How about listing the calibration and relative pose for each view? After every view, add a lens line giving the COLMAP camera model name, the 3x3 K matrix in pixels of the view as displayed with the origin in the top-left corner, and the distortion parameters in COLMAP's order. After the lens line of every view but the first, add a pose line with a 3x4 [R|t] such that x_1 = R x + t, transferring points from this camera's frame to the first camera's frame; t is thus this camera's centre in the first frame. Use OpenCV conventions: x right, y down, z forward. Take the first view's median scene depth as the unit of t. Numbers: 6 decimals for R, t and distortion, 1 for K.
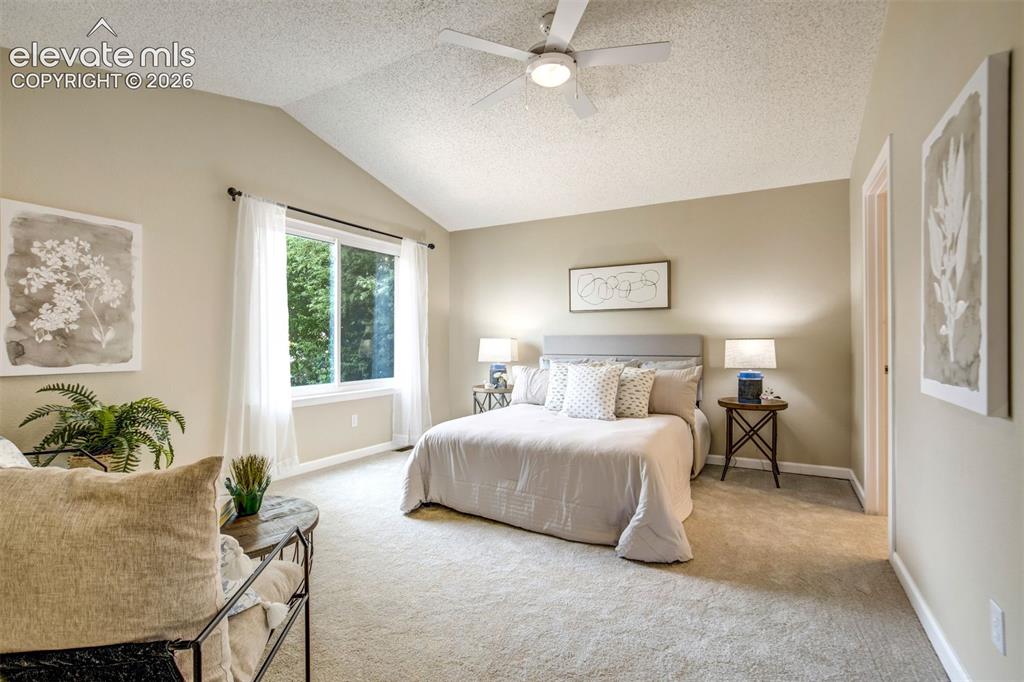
lens RADIAL K [[473.0, 0, 502.5], [0, 473.0, 339.9], [0, 0, 1]] dist [-0.033511, 0.016290]
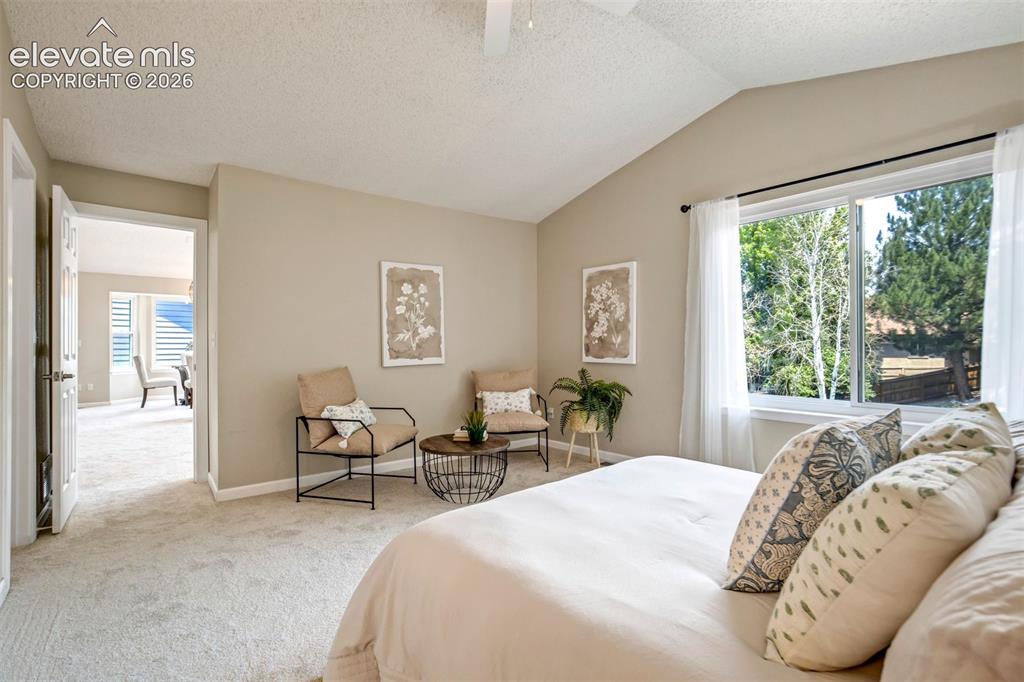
lens RADIAL K [[473.0, 0, 504.8], [0, 473.0, 345.0], [0, 0, 1]] dist [-0.033511, 0.016290]
pose [[-0.366504, 0.005524, -0.930400, 0.774225], [0.006002, 0.999976, 0.003573, 0.000181], [0.930397, -0.004275, -0.366528, 1.266903]]
